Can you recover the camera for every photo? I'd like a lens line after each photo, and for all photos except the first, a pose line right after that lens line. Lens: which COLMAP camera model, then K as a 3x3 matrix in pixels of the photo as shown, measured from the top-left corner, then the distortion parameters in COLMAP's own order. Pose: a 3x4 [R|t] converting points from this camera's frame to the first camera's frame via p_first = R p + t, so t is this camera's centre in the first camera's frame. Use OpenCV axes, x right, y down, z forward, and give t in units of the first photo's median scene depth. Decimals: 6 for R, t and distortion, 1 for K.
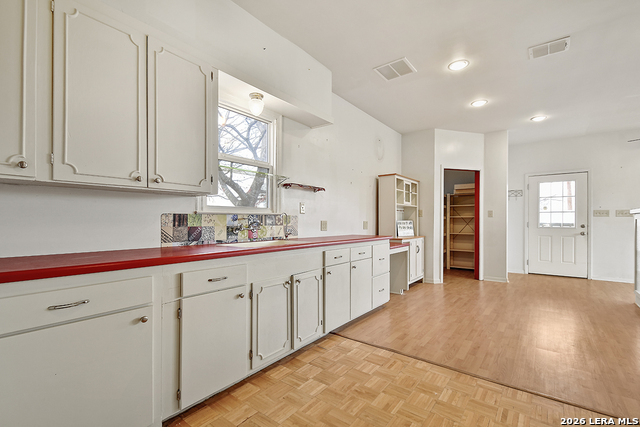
lens RADIAL K [[288.8, 0, 316.3], [0, 288.8, 222.0], [0, 0, 1]] dist [0.029343, -0.022163]
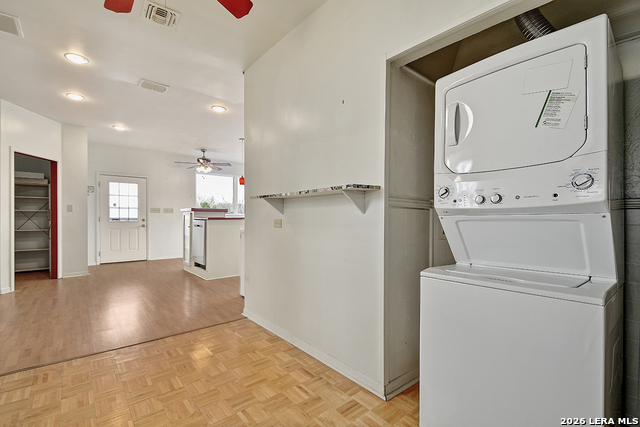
lens RADIAL K [[288.8, 0, 316.3], [0, 288.8, 222.0], [0, 0, 1]] dist [0.029343, -0.022163]
pose [[0.193097, -0.015612, 0.981055, -0.335270], [-0.006542, 0.999831, 0.017198, -0.007562], [-0.981158, -0.009739, 0.192963, 0.010112]]
